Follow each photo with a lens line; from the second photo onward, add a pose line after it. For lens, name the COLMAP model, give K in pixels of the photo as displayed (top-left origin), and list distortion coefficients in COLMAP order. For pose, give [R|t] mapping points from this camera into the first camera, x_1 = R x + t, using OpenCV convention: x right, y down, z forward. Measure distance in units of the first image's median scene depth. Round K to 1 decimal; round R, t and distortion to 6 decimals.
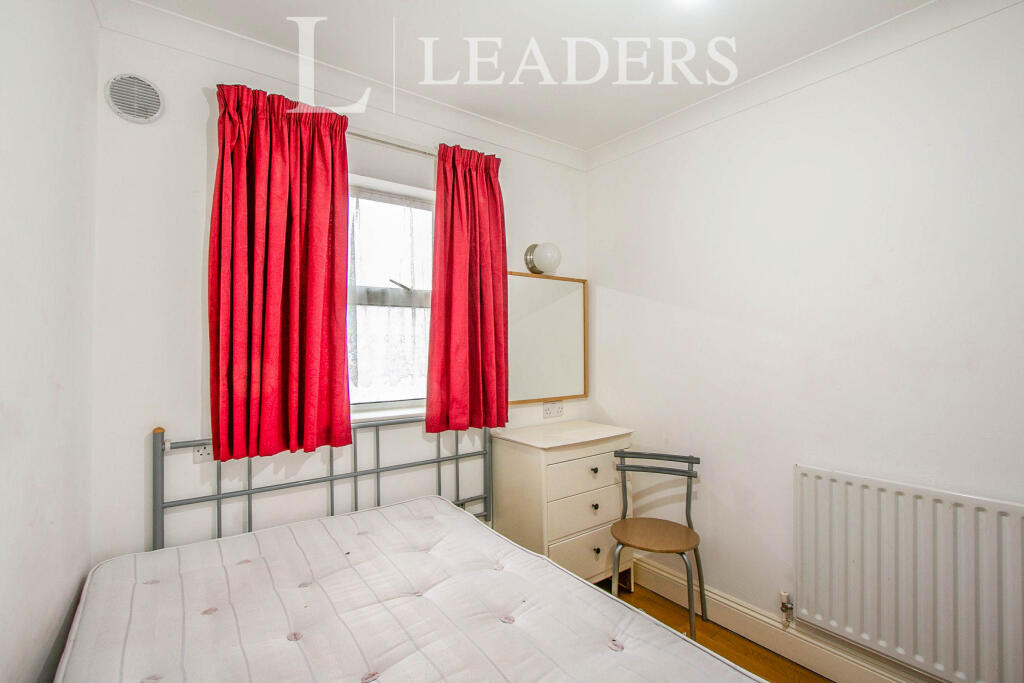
lens RADIAL K [[473.9, 0, 512.0], [0, 473.9, 341.5], [0, 0, 1]] dist [-0.001884, -0.000351]
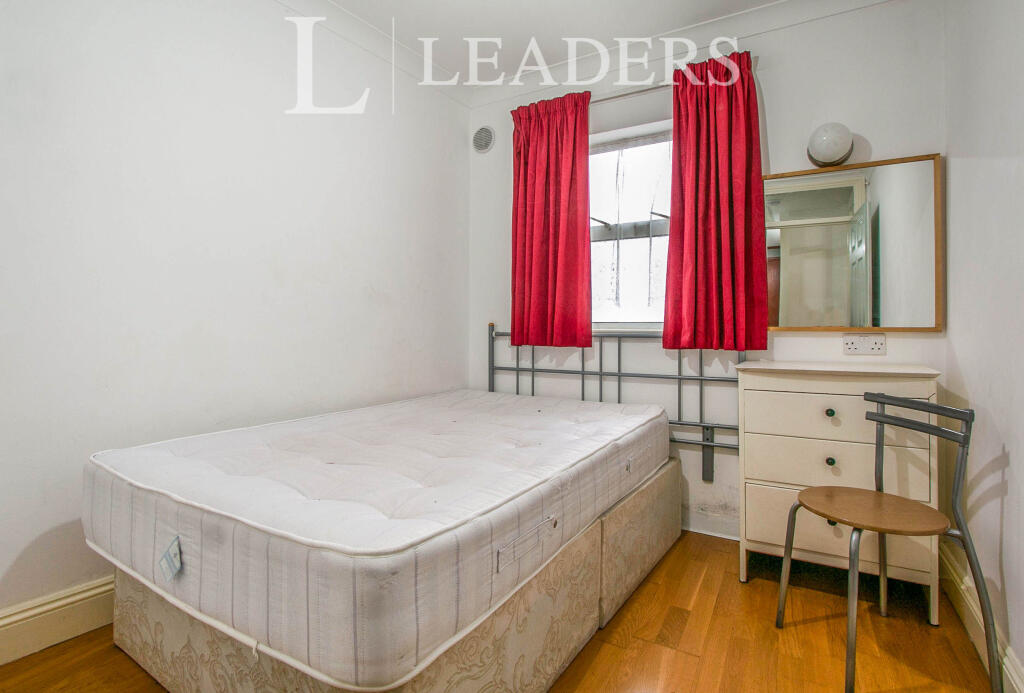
lens RADIAL K [[501.8, 0, 510.3], [0, 501.8, 322.6], [0, 0, 1]] dist [0.036140, 0.000056]
pose [[0.420438, 0.002796, -0.907317, 0.773418], [0.008870, 0.999935, 0.007192, 0.131476], [0.907278, -0.011072, 0.420386, 0.220117]]
